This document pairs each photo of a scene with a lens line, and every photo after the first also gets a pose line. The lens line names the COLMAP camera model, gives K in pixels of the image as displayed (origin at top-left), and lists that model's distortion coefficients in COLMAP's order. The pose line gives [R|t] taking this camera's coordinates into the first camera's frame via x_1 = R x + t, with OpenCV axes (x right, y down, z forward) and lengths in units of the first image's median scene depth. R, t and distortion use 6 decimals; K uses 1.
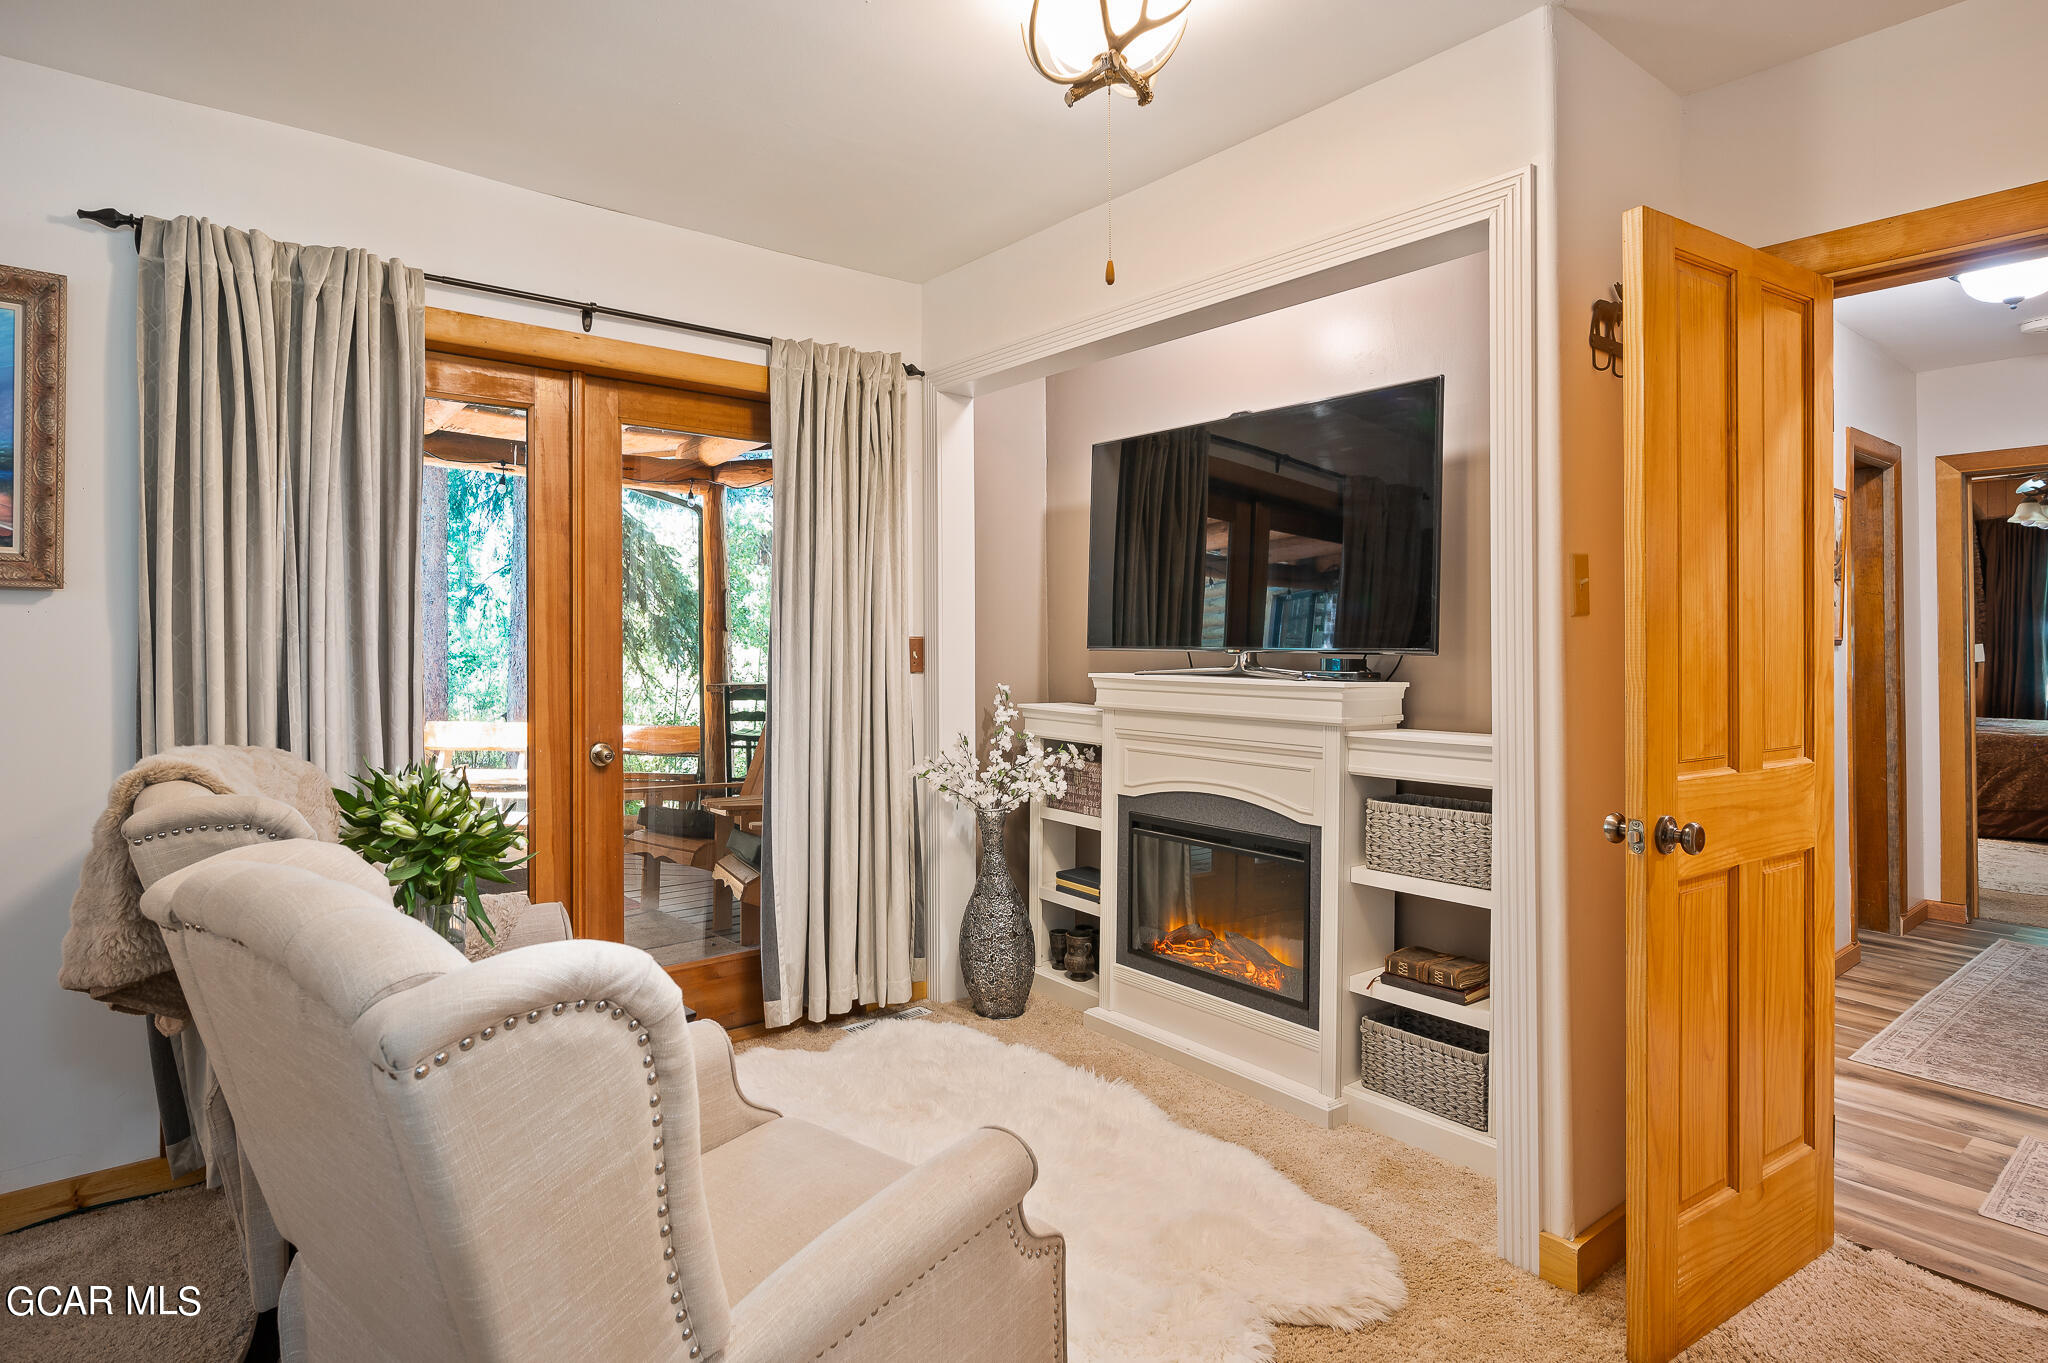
lens RADIAL K [[976.6, 0, 1022.6], [0, 976.6, 666.3], [0, 0, 1]] dist [-0.002948, 0.001286]
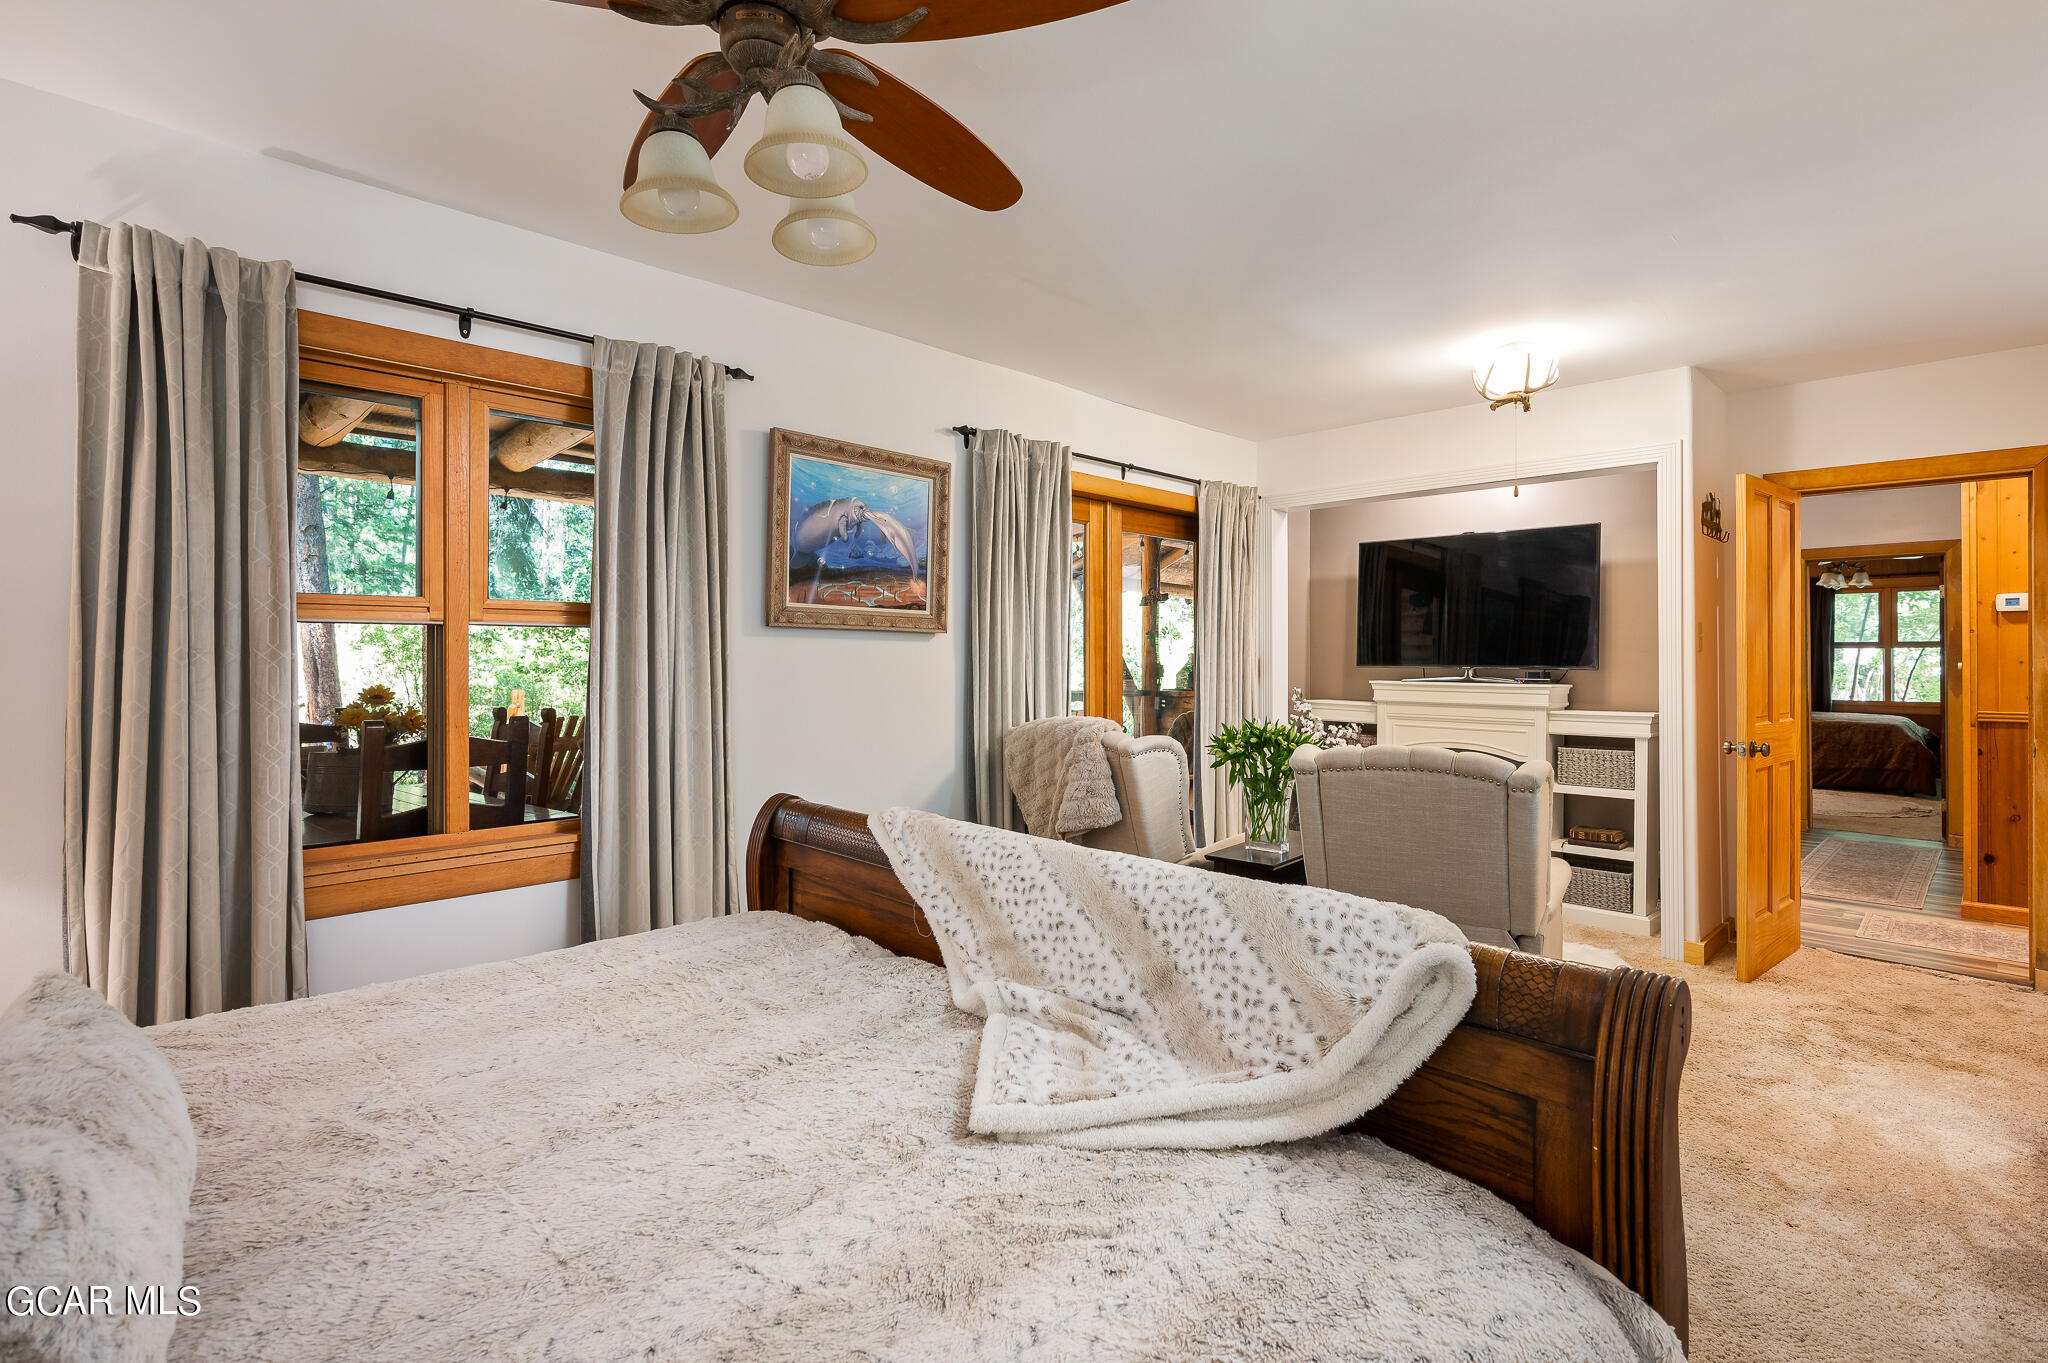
lens RADIAL K [[935.0, 0, 1027.8], [0, 935.0, 682.9], [0, 0, 1]] dist [-0.000967, -0.001837]
pose [[0.991489, -0.000868, 0.130186, -0.824078], [0.000449, 0.999995, 0.003245, 0.006290], [-0.130188, -0.003159, 0.991484, -0.595421]]
